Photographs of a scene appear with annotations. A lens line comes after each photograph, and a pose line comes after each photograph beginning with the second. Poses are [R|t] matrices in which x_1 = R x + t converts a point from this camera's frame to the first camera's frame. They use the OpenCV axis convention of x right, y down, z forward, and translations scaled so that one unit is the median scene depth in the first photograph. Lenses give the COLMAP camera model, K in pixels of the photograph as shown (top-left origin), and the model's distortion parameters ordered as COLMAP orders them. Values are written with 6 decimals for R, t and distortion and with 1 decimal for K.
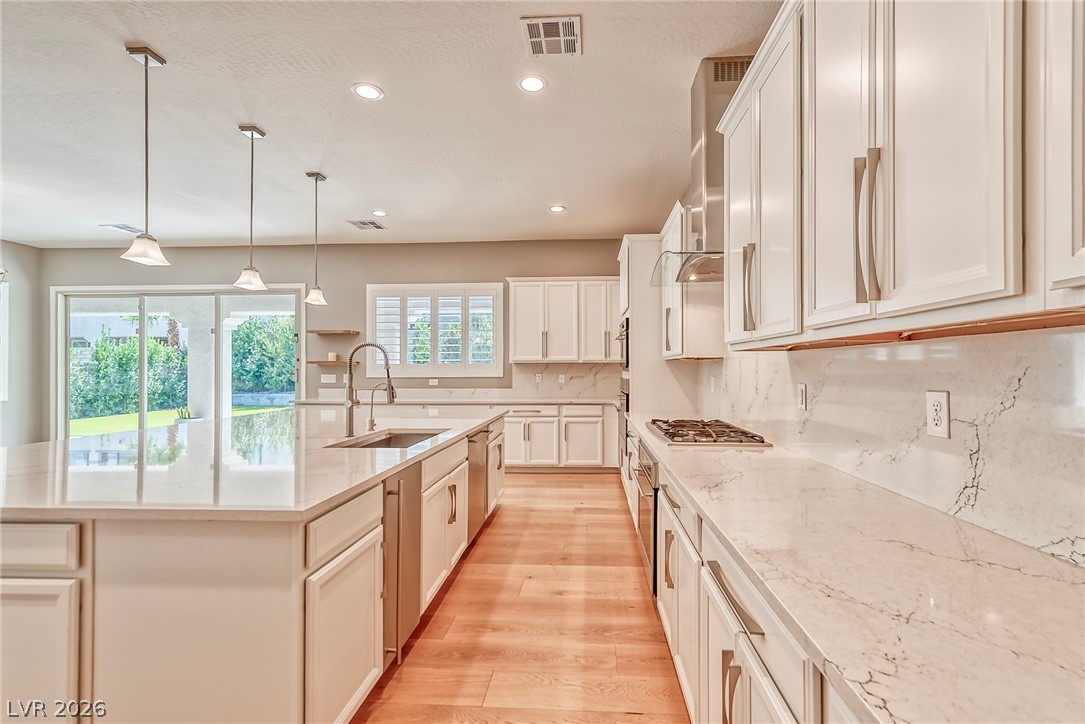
lens RADIAL K [[477.5, 0, 567.8], [0, 477.5, 364.5], [0, 0, 1]] dist [0.003482, 0.000384]
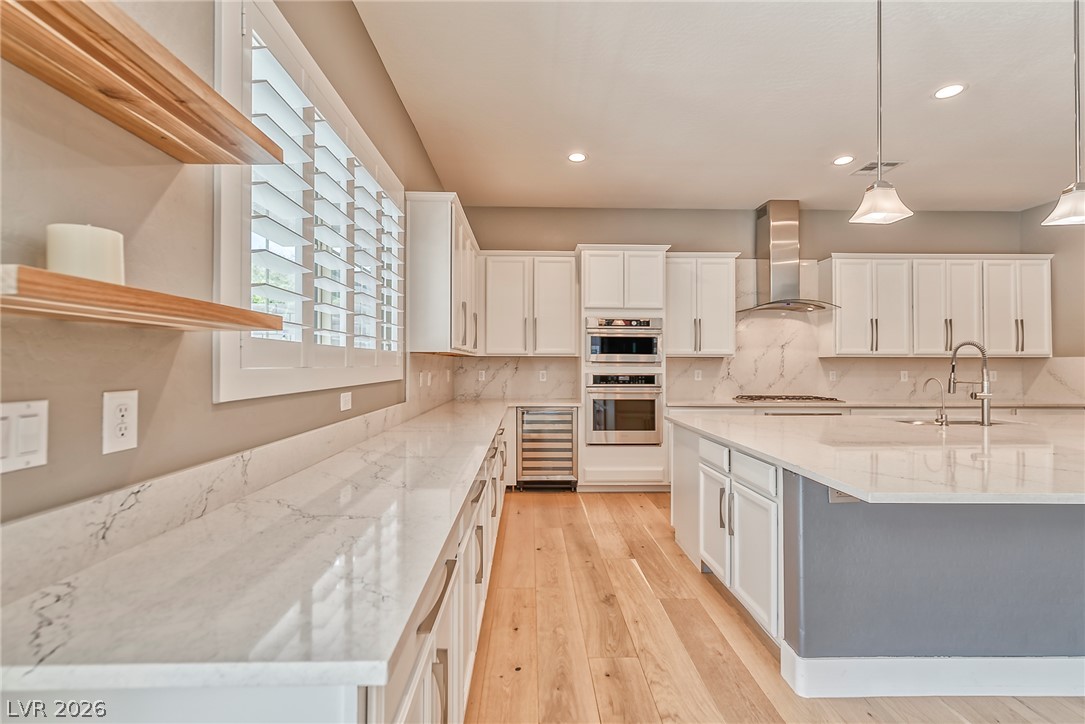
lens RADIAL K [[477.5, 0, 538.3], [0, 477.5, 360.2], [0, 0, 1]] dist [0.003482, 0.000384]
pose [[-0.071987, 0.011249, 0.997342, -0.700973], [-0.011998, 0.999854, -0.012143, 0.012259], [-0.997333, -0.012840, -0.071841, 0.995832]]
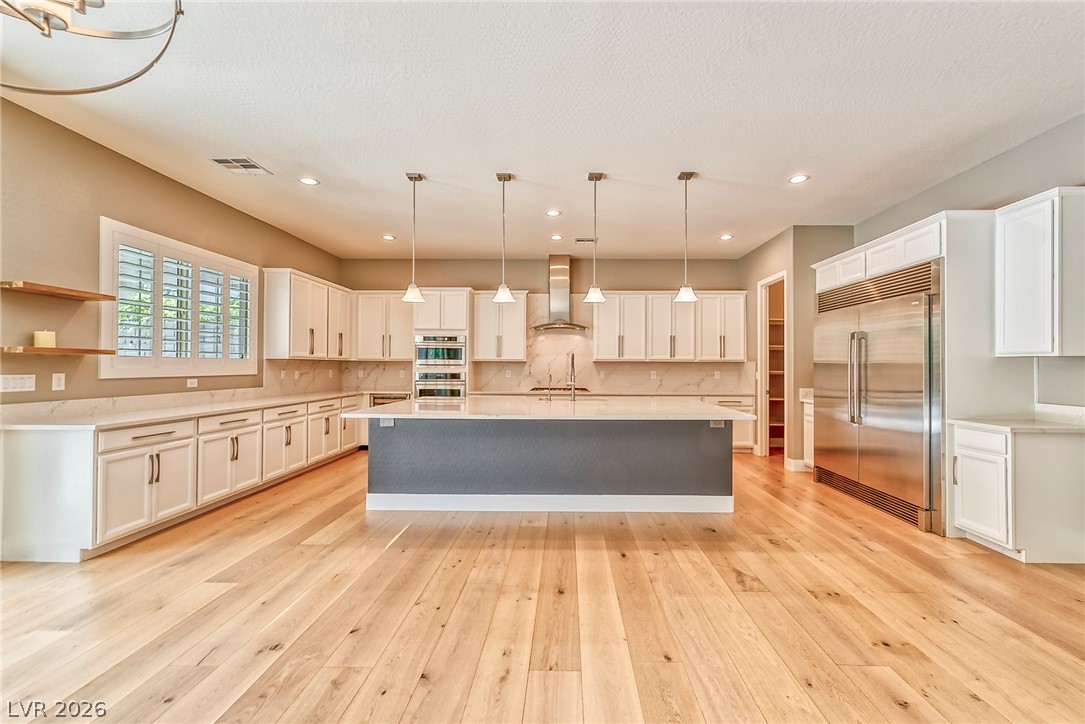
lens RADIAL K [[477.5, 0, 558.8], [0, 477.5, 362.4], [0, 0, 1]] dist [0.003482, 0.000384]
pose [[-0.038209, 0.010364, 0.999216, -1.136725], [-0.013481, 0.999850, -0.010886, 0.007080], [-0.999179, -0.013886, -0.038064, 0.537184]]
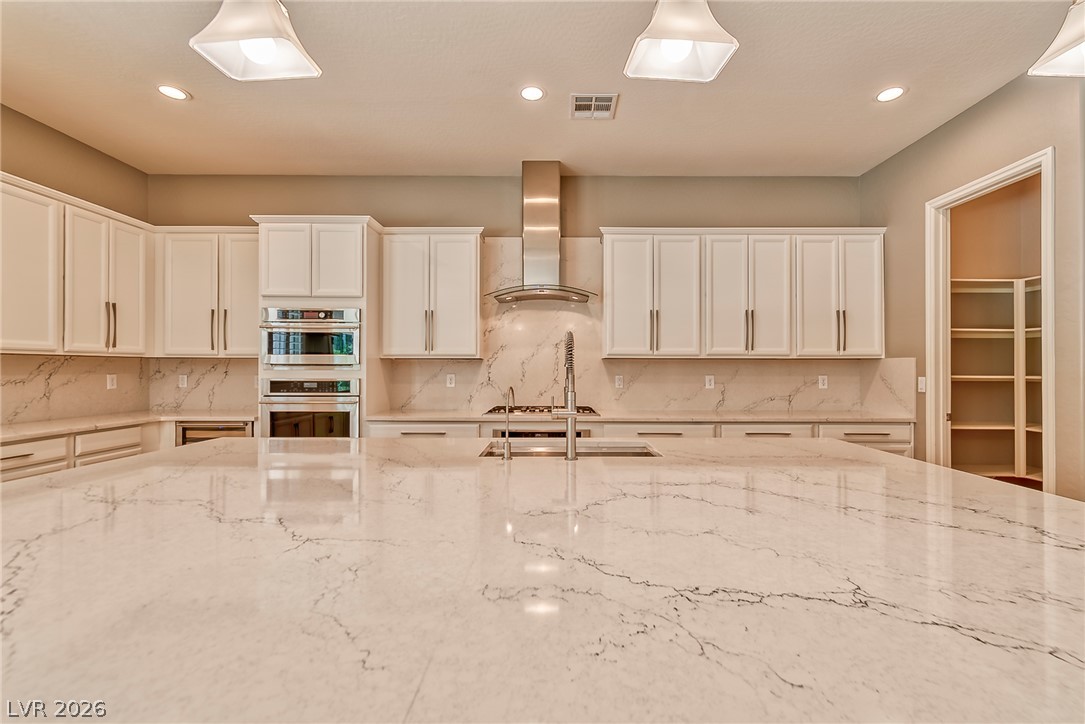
lens RADIAL K [[477.5, 0, 551.8], [0, 477.5, 366.6], [0, 0, 1]] dist [0.003482, 0.000384]
pose [[-0.049313, 0.006233, 0.998764, -0.557134], [-0.011856, 0.999906, -0.006826, 0.007262], [-0.998713, -0.012178, -0.049235, 0.505719]]
